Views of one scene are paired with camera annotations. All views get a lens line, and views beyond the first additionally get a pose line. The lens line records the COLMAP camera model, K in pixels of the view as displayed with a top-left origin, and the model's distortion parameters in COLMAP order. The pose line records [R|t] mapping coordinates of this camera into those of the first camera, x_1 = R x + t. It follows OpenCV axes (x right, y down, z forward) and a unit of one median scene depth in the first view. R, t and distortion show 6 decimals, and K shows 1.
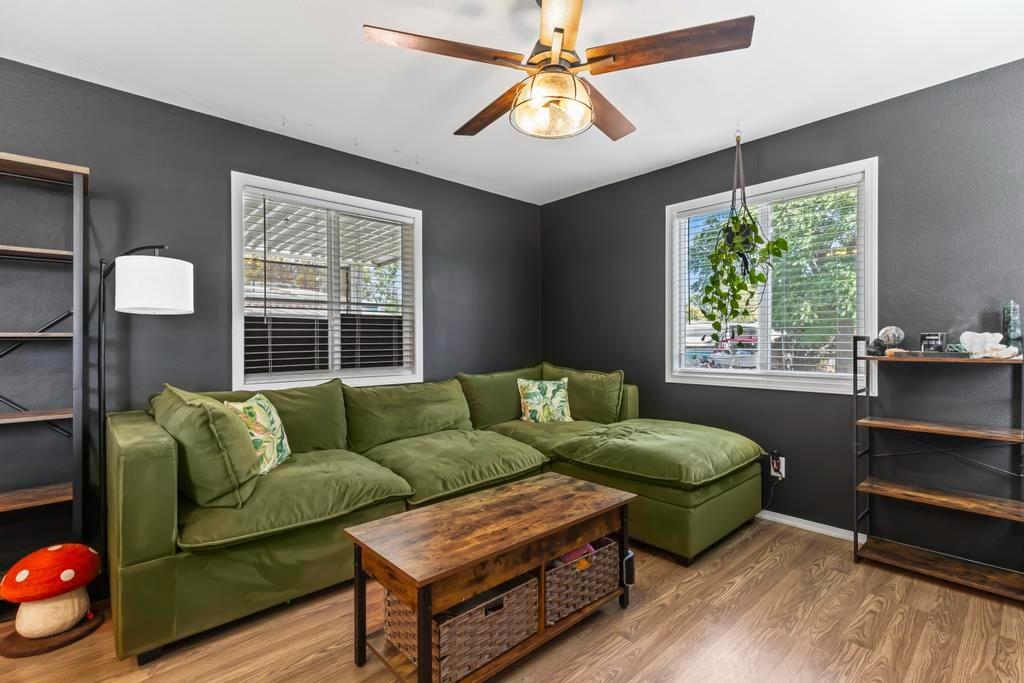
lens RADIAL K [[474.7, 0, 515.2], [0, 474.7, 342.7], [0, 0, 1]] dist [0.007932, -0.000909]
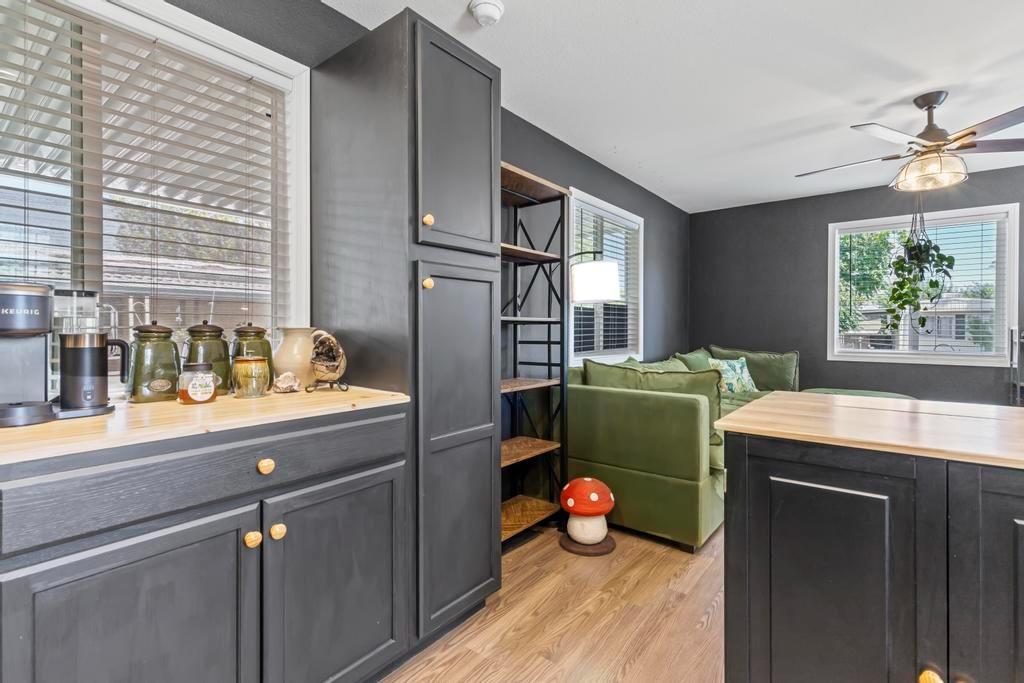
lens RADIAL K [[474.7, 0, 516.2], [0, 474.7, 329.5], [0, 0, 1]] dist [0.007932, -0.000909]
pose [[0.987684, 0.007273, 0.156291, -0.900832], [-0.007189, 0.999974, -0.001102, 0.008832], [-0.156295, -0.000036, 0.987710, -0.185152]]
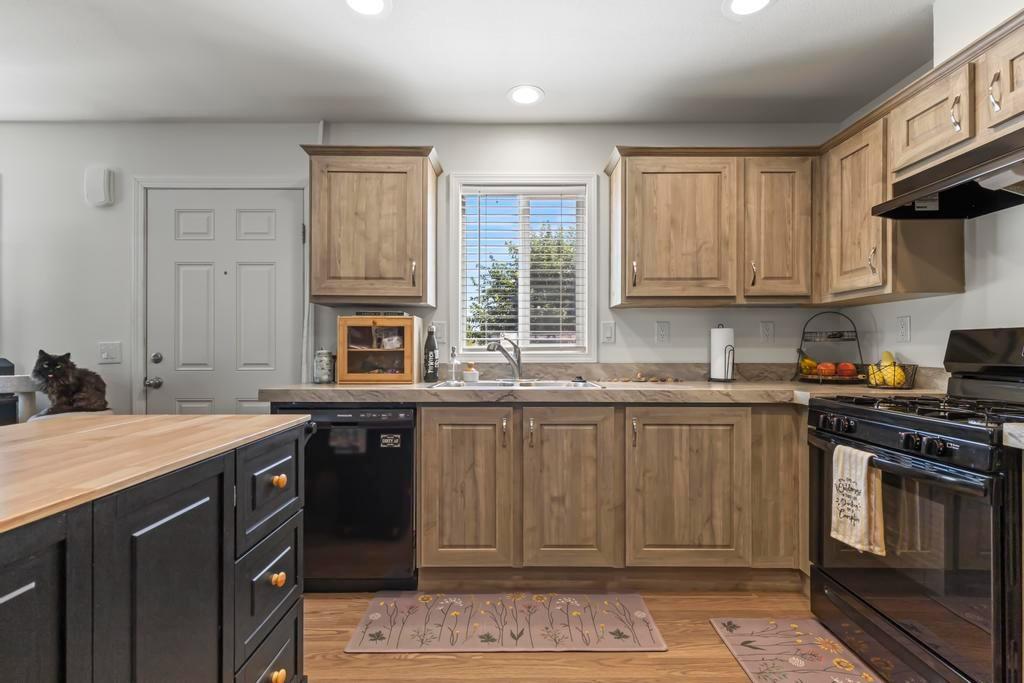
lens RADIAL K [[474.7, 0, 513.7], [0, 474.7, 343.1], [0, 0, 1]] dist [0.007932, -0.000909]
pose [[-0.732755, 0.011997, 0.680386, -0.930477], [0.004783, 0.999911, -0.012479, 0.007879], [-0.680475, -0.005890, -0.732747, 0.100973]]
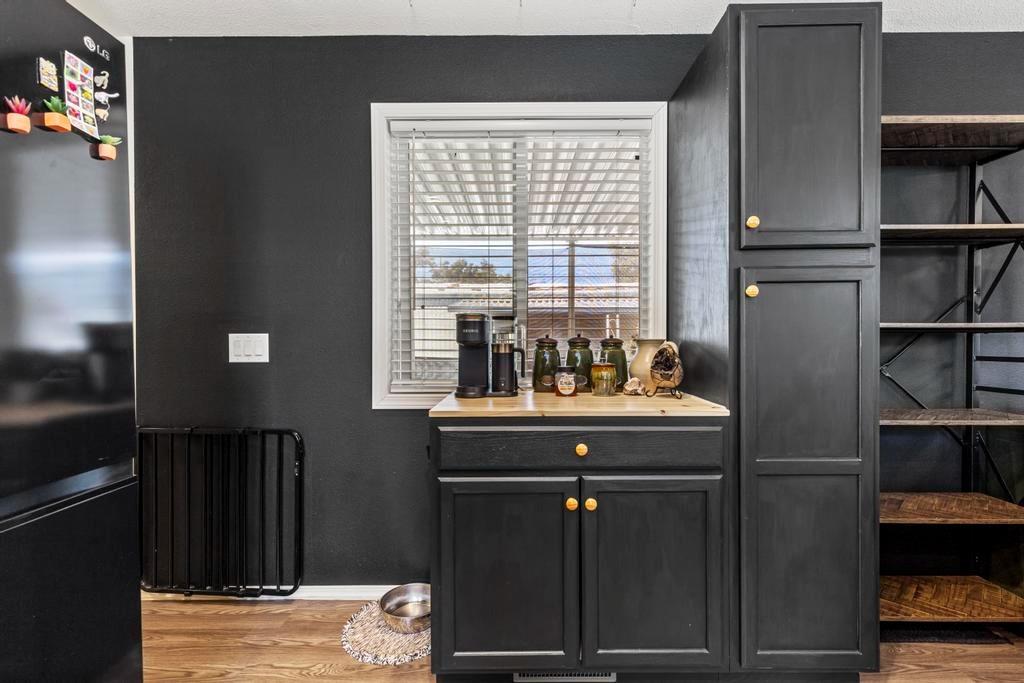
lens RADIAL K [[474.7, 0, 543.7], [0, 474.7, 345.7], [0, 0, 1]] dist [0.007932, -0.000909]
pose [[0.728027, 0.011956, -0.685444, -0.734448], [-0.002563, 0.999888, 0.014718, 0.007323], [0.685543, -0.008958, 0.727977, -0.151765]]
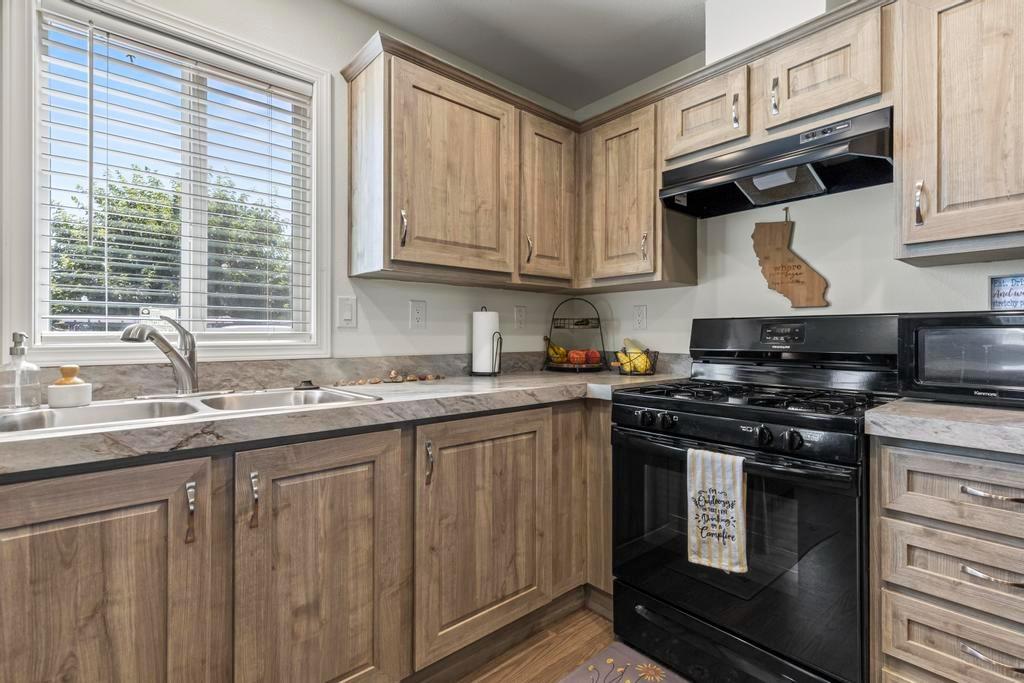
lens RADIAL K [[474.7, 0, 517.4], [0, 474.7, 333.4], [0, 0, 1]] dist [0.007932, -0.000909]
pose [[-0.999701, 0.003849, 0.024146, -0.665316], [0.003818, 0.999992, -0.001304, 0.005946], [-0.024150, -0.001211, -0.999708, -0.084381]]
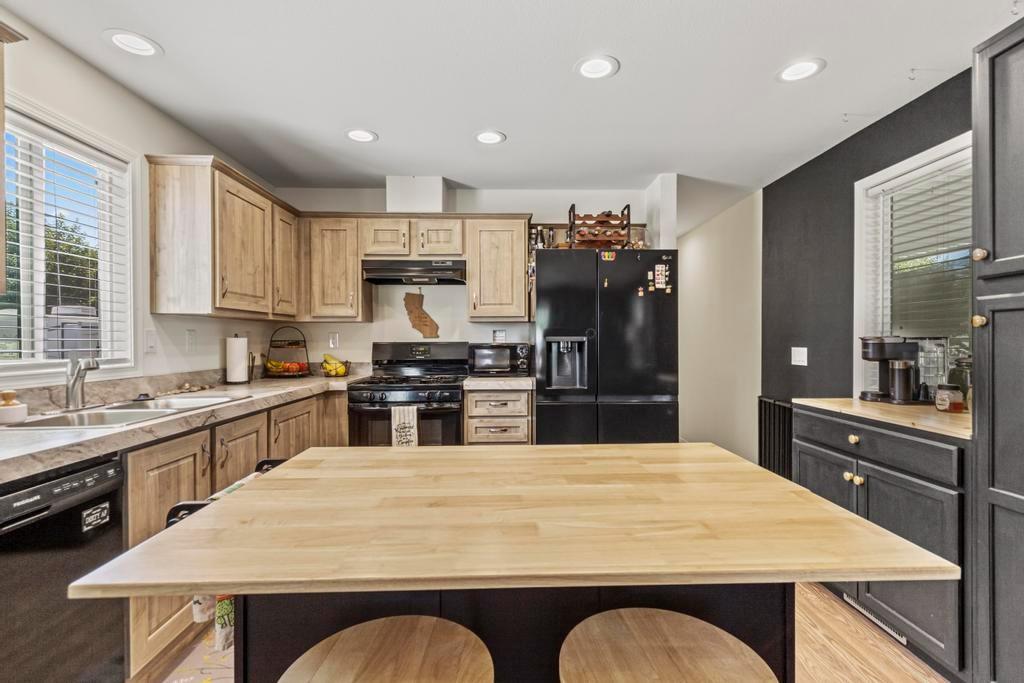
lens RADIAL K [[474.7, 0, 514.2], [0, 474.7, 335.1], [0, 0, 1]] dist [0.007932, -0.000909]
pose [[-0.664573, -0.000091, -0.747223, -0.204455], [0.005664, 0.999971, -0.005159, -0.027688], [0.747202, -0.007661, -0.664553, 0.323359]]
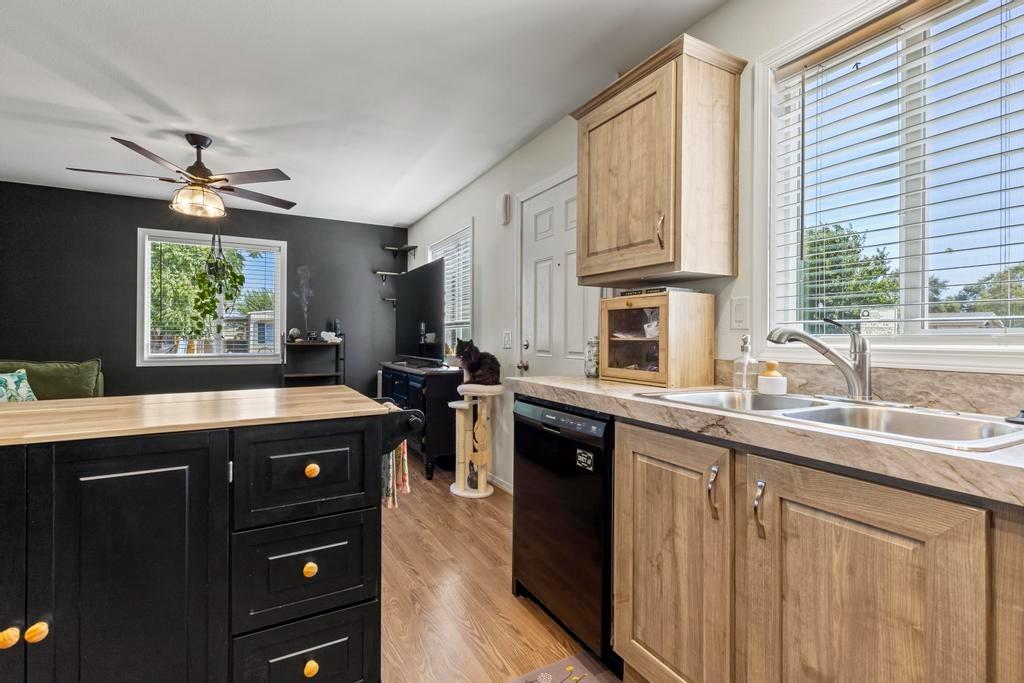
lens RADIAL K [[474.7, 0, 519.4], [0, 474.7, 335.5], [0, 0, 1]] dist [0.007932, -0.000909]
pose [[0.237612, 0.006316, 0.971340, -0.845975], [-0.001941, 0.999980, -0.006028, 0.007524], [-0.971358, -0.000453, 0.237619, -0.370123]]
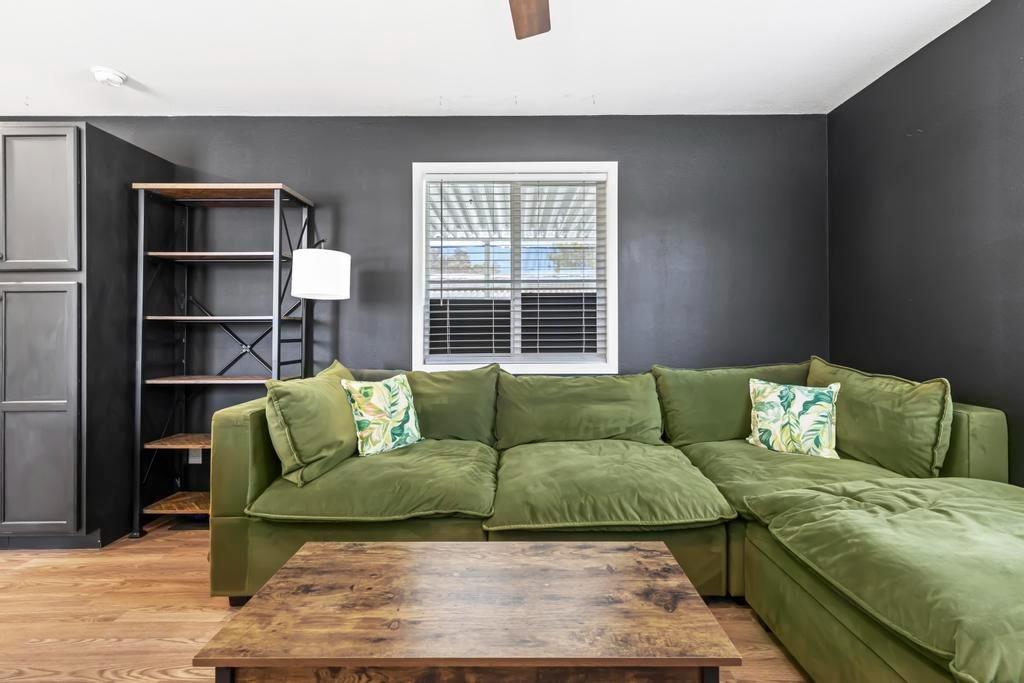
lens RADIAL K [[474.7, 0, 514.8], [0, 474.7, 325.5], [0, 0, 1]] dist [0.007932, -0.000909]
pose [[0.734254, 0.002772, -0.678869, 0.288582], [-0.003279, 0.999994, 0.000537, 0.001161], [0.678867, 0.001831, 0.734259, 0.366464]]
